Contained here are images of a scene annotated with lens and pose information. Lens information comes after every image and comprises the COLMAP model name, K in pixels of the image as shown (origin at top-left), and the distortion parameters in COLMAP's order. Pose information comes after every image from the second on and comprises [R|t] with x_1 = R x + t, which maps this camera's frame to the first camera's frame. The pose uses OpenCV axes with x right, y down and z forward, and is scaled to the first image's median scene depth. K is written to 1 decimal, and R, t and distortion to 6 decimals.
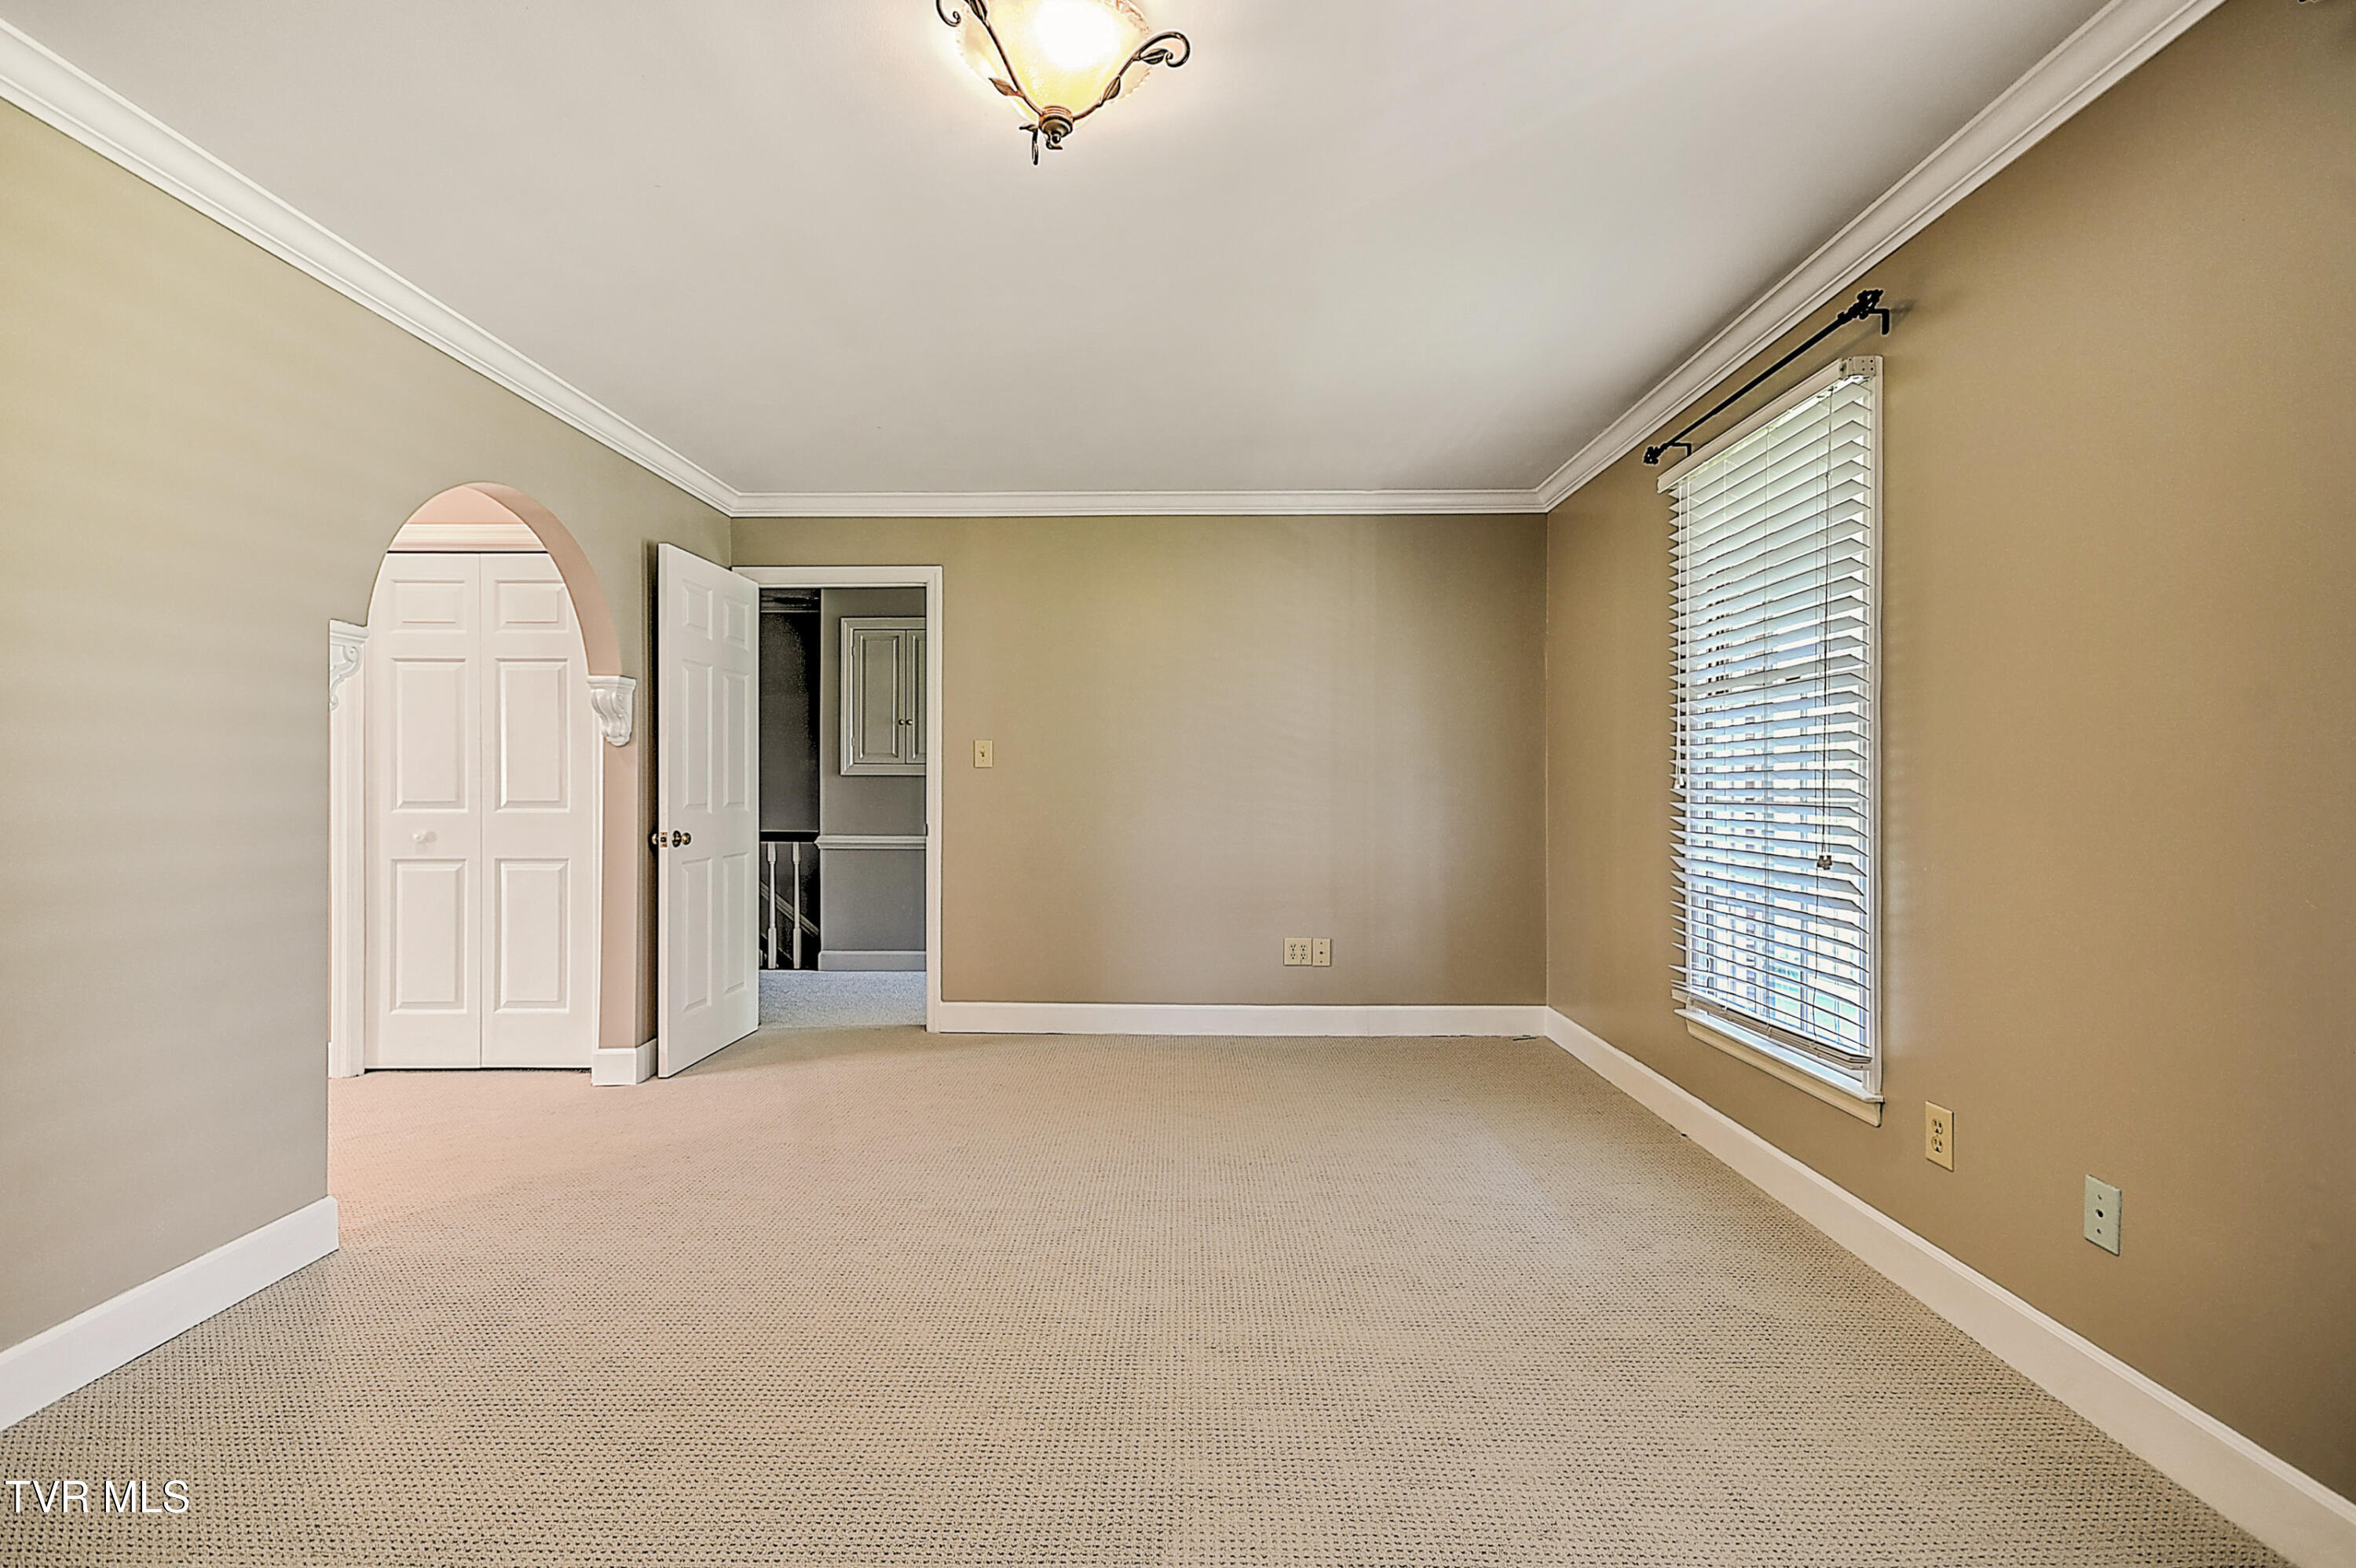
lens RADIAL K [[1092.4, 0, 1174.0], [0, 1092.4, 785.5], [0, 0, 1]] dist [0.000752, -0.000118]
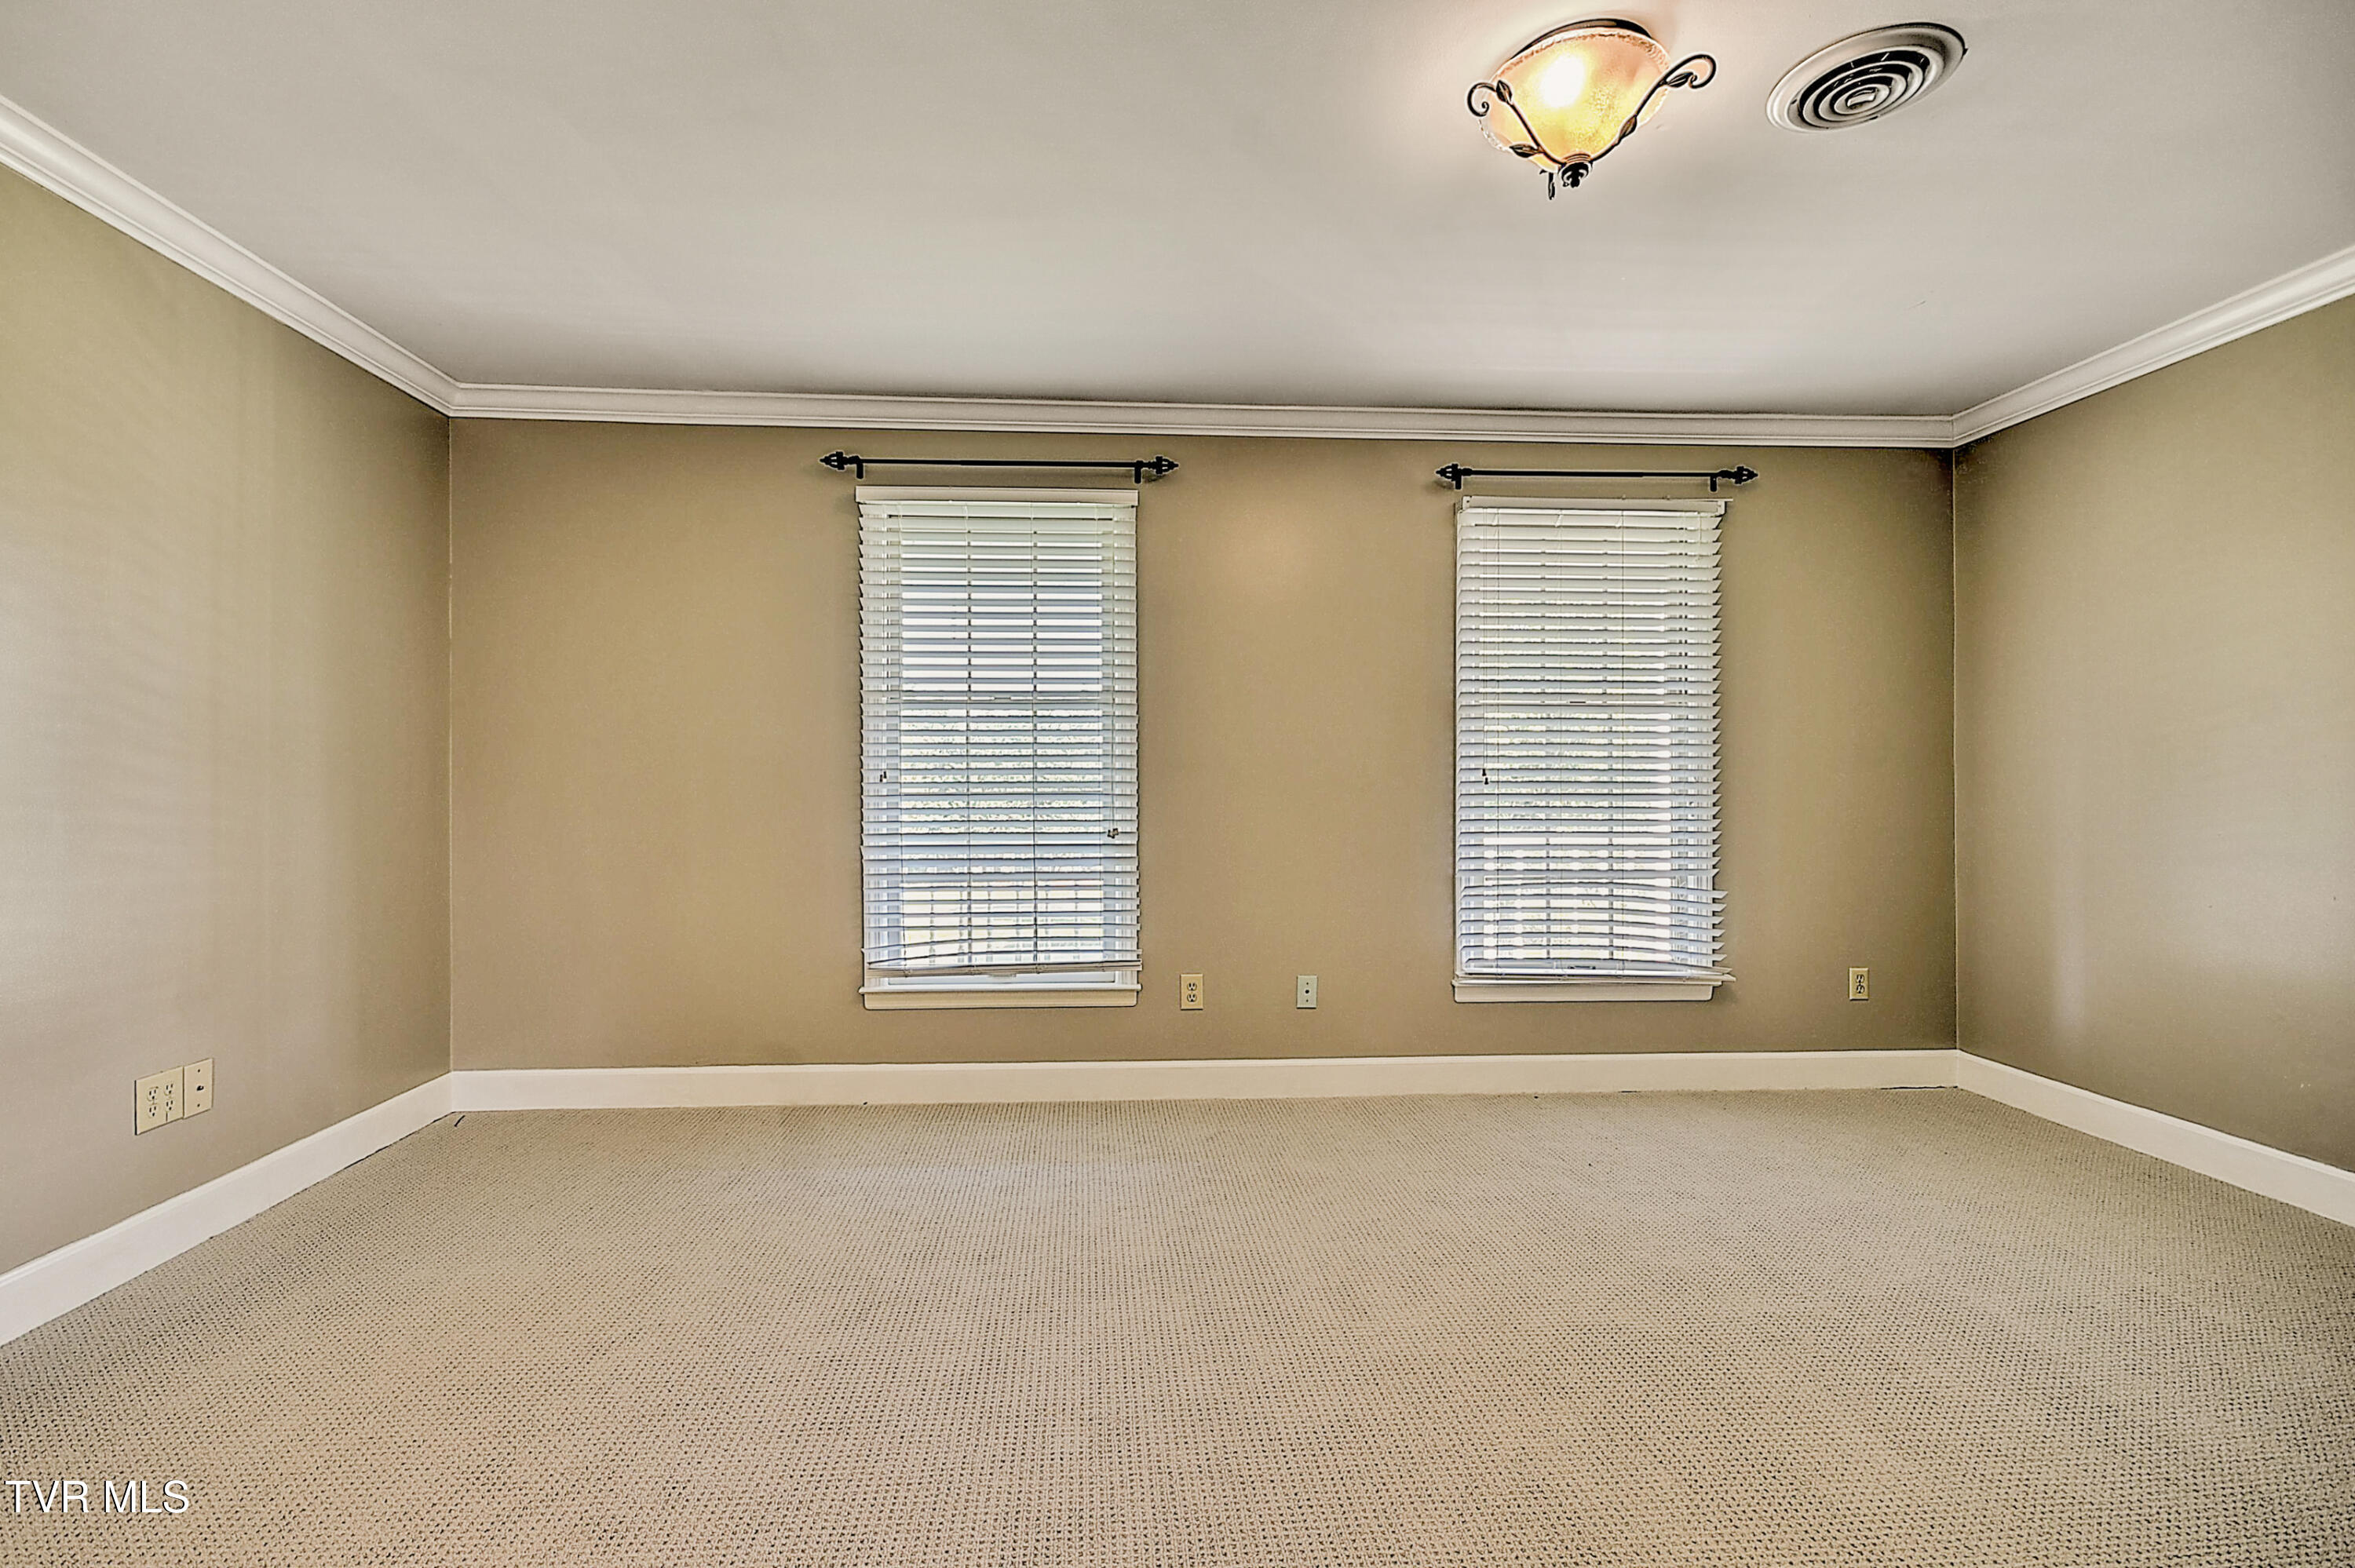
lens RADIAL K [[1066.1, 0, 1169.9], [0, 1066.1, 781.2], [0, 0, 1]] dist [0.001801, 0.000041]
pose [[-0.090291, -0.000737, 0.995915, -0.706641], [-0.000248, 1.000000, 0.000718, 0.000983], [-0.995915, -0.000182, -0.090291, 0.927751]]
